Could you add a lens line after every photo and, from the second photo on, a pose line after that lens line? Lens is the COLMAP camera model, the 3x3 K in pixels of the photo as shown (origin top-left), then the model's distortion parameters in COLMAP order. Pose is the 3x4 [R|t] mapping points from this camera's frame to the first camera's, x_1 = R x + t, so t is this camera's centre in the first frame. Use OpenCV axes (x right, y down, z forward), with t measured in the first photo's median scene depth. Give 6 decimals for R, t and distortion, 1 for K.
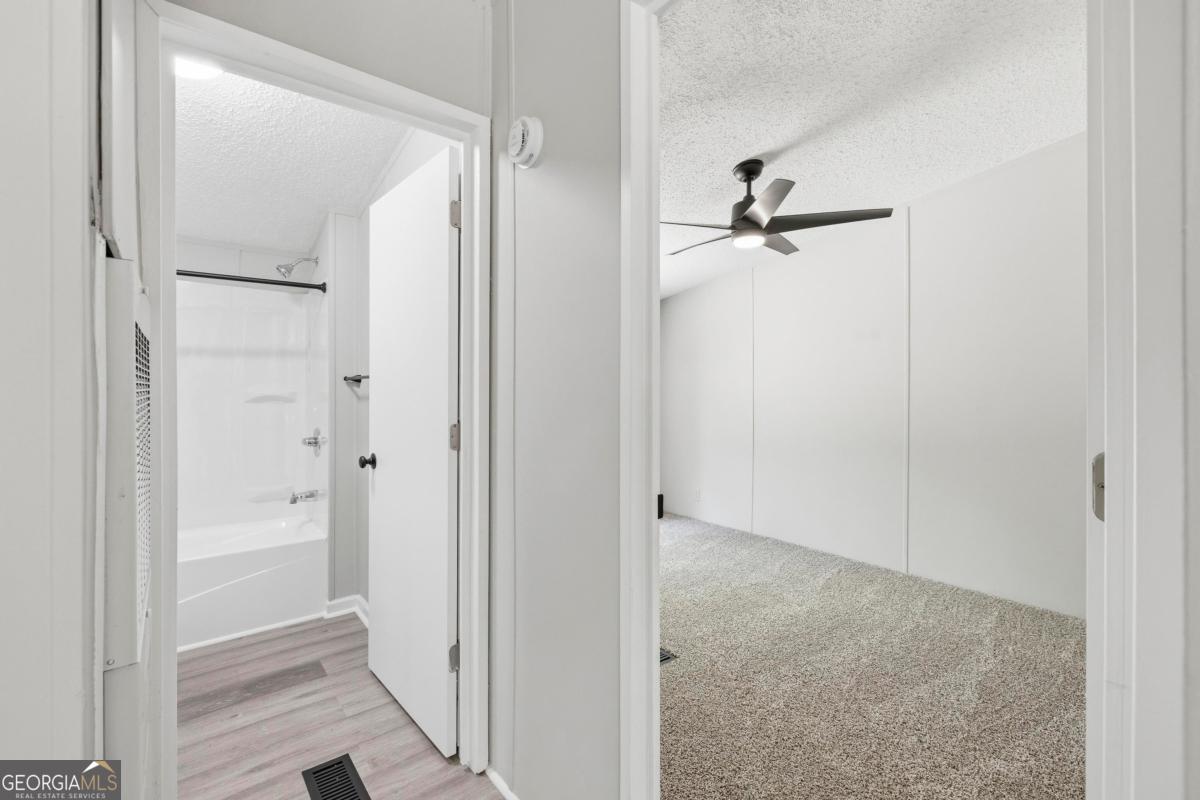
lens RADIAL K [[510.3, 0, 600.8], [0, 510.3, 396.2], [0, 0, 1]] dist [-0.000377, 0.000016]
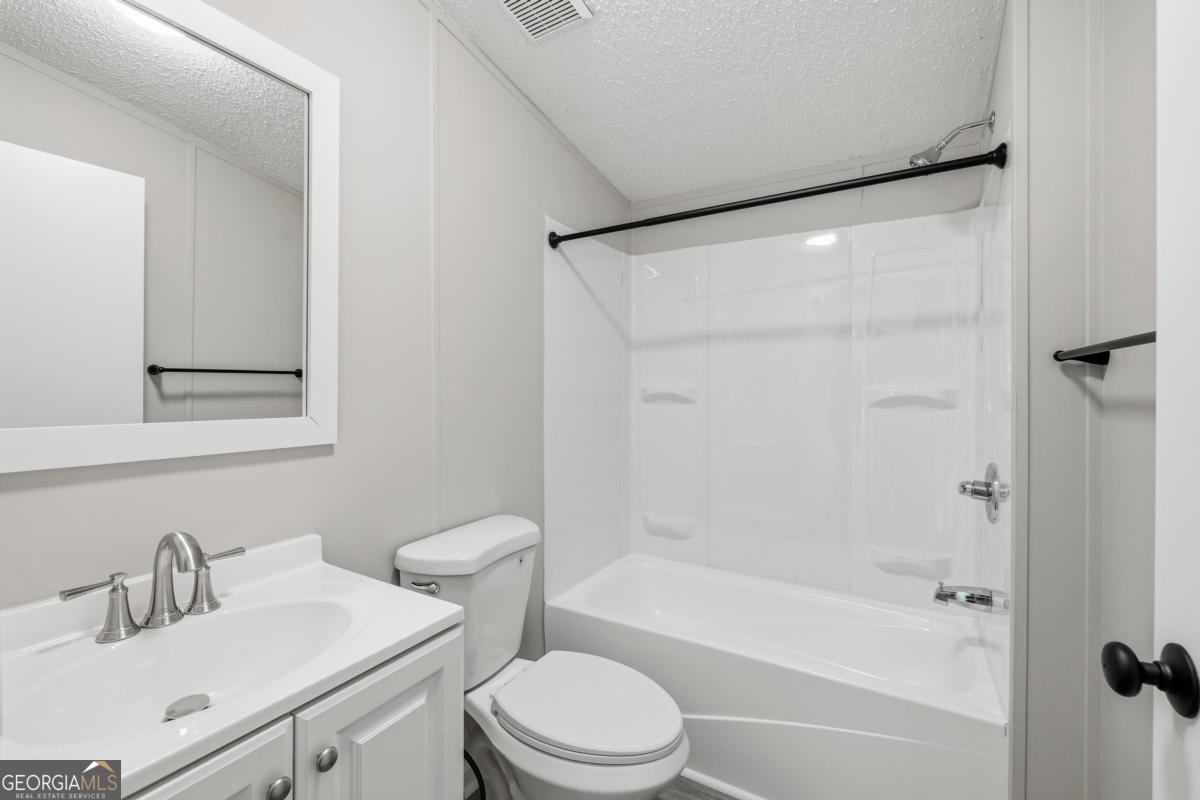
lens RADIAL K [[510.3, 0, 600.2], [0, 510.3, 392.8], [0, 0, 1]] dist [-0.000377, 0.000016]
pose [[0.348177, 0.001070, -0.937428, -0.229927], [-0.000783, 0.999999, 0.000851, -0.005846], [0.937428, 0.000438, 0.348178, 0.480960]]
